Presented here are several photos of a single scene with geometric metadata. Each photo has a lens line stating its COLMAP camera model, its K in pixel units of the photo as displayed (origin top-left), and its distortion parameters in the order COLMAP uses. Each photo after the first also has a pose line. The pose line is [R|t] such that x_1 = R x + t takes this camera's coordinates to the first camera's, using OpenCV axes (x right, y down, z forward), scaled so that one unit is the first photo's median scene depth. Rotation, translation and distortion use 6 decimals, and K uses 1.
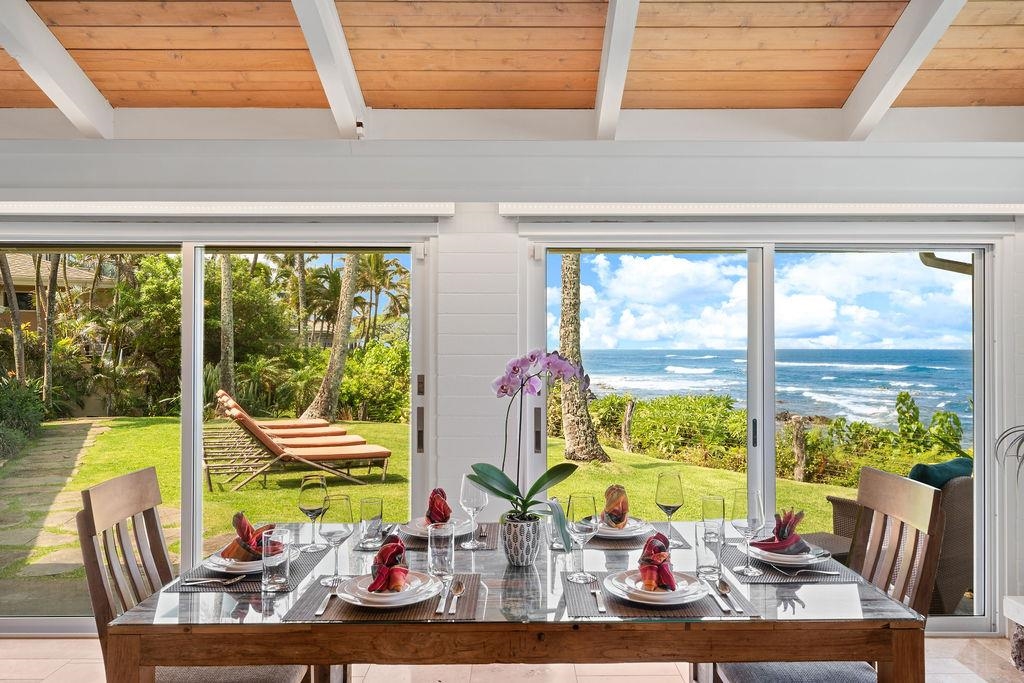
lens RADIAL K [[704.5, 0, 527.7], [0, 704.5, 341.6], [0, 0, 1]] dist [0.003328, 0.000504]
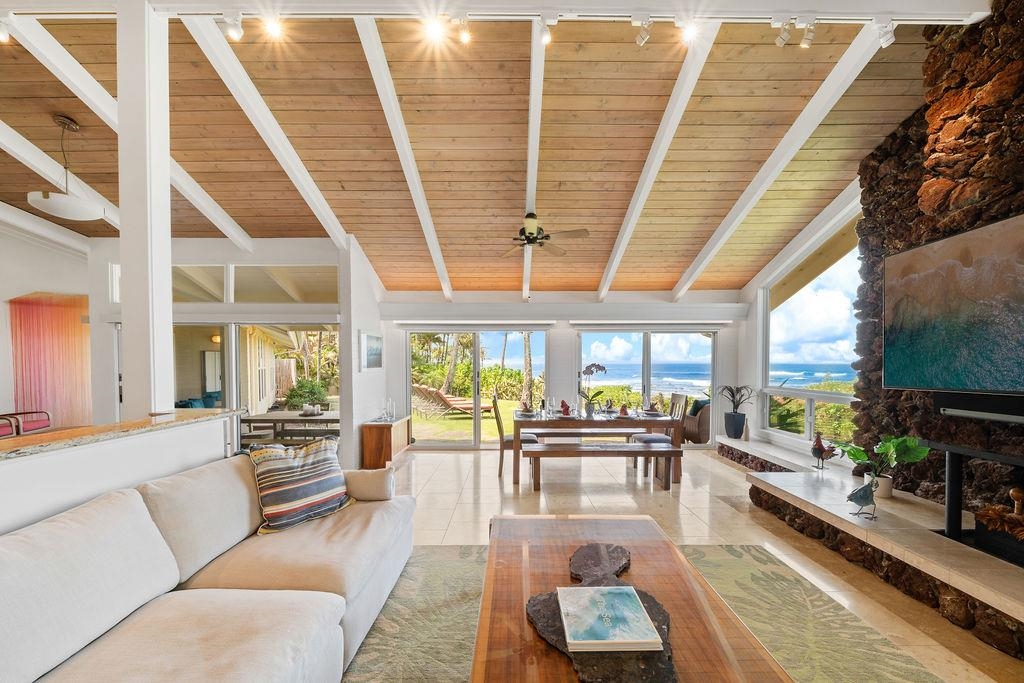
lens RADIAL K [[380.0, 0, 518.5], [0, 380.0, 371.9], [0, 0, 1]] dist [-0.007649, 0.000478]
pose [[1.000000, -0.000890, -0.000239, -0.064919], [0.000898, 0.999500, 0.031616, -0.001650], [0.000211, -0.031616, 0.999500, -0.187954]]
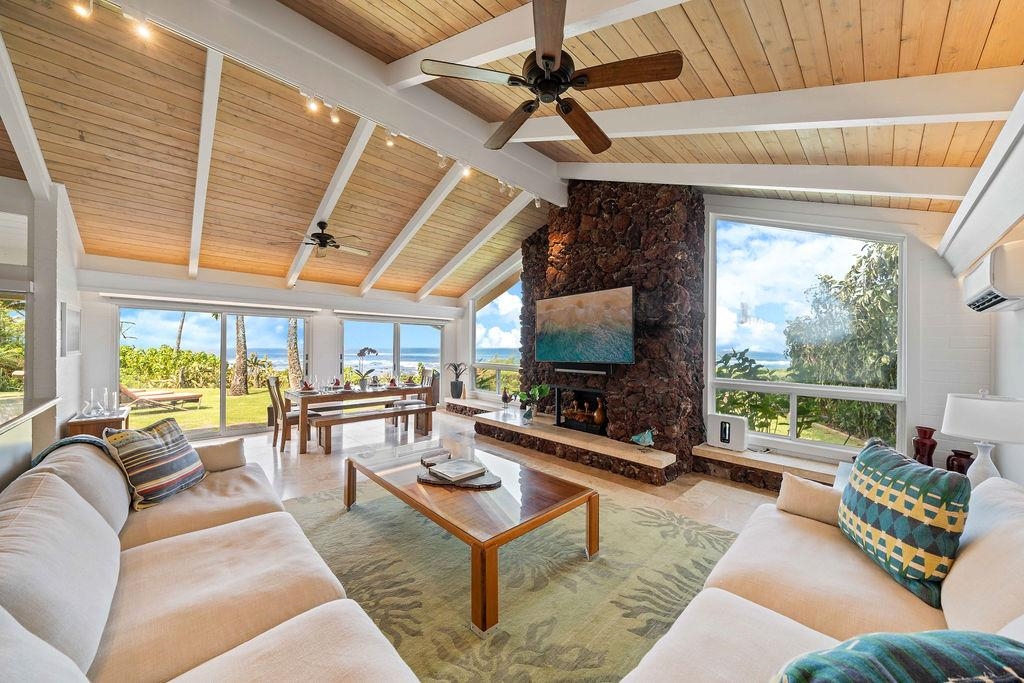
lens RADIAL K [[354.0, 0, 515.6], [0, 354.0, 344.1], [0, 0, 1]] dist [-0.005254, -0.000021]
pose [[0.722209, 0.011984, 0.691571, -0.152262], [-0.015316, 0.999882, -0.001332, -0.004257], [-0.691505, -0.009630, 0.722308, -0.251659]]
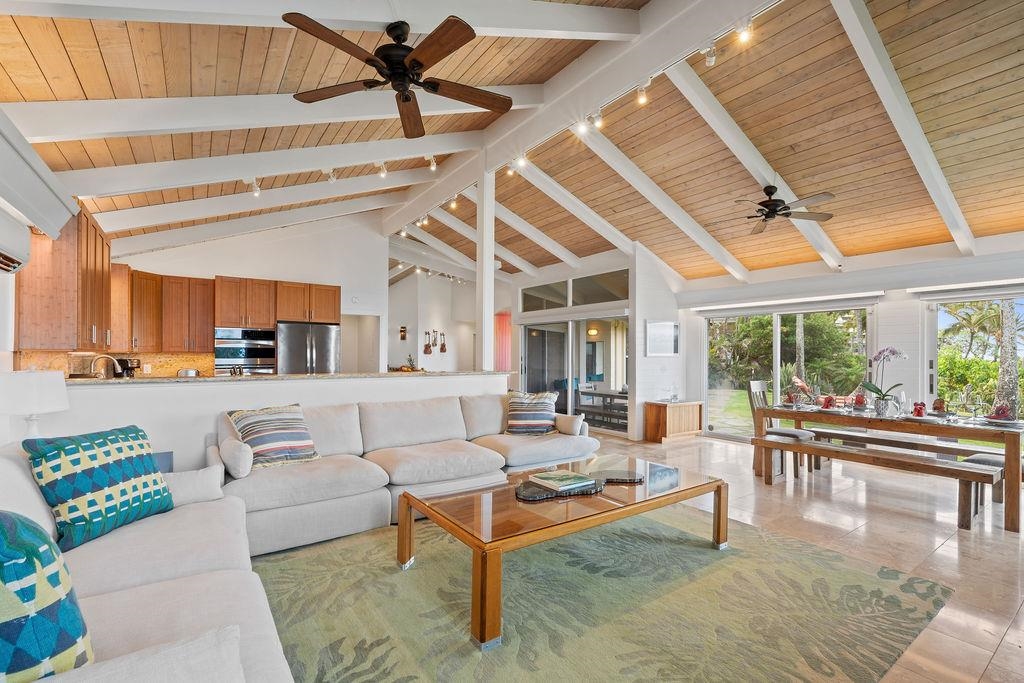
lens RADIAL K [[459.5, 0, 522.0], [0, 459.5, 354.7], [0, 0, 1]] dist [-0.003341, -0.000254]
pose [[0.576095, 0.001411, -0.817381, 0.112070], [0.002667, 0.999990, 0.003606, 0.005312], [0.817378, -0.004258, 0.576086, -0.227971]]
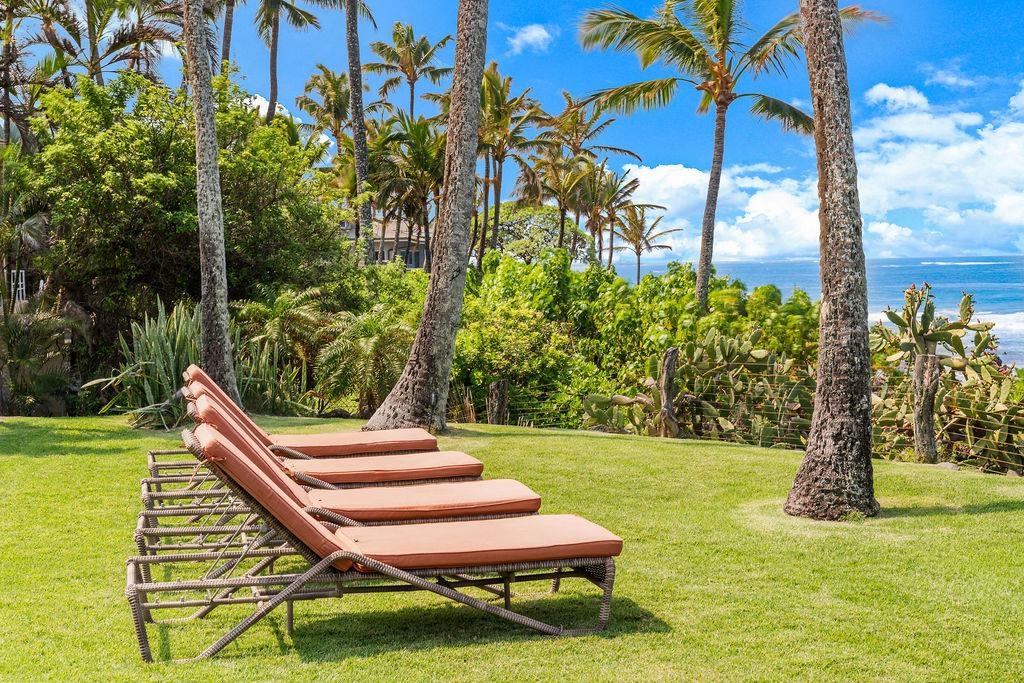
lens RADIAL K [[1310.4, 0, 512.0], [0, 1310.4, 341.5], [0, 0, 1]] dist [0.023595, 0.024651]
pose [[0.980432, -0.016127, -0.196194, -0.070760], [0.029372, 0.997467, 0.064788, 0.006416], [0.194652, -0.069283, 0.978422, 0.209466]]
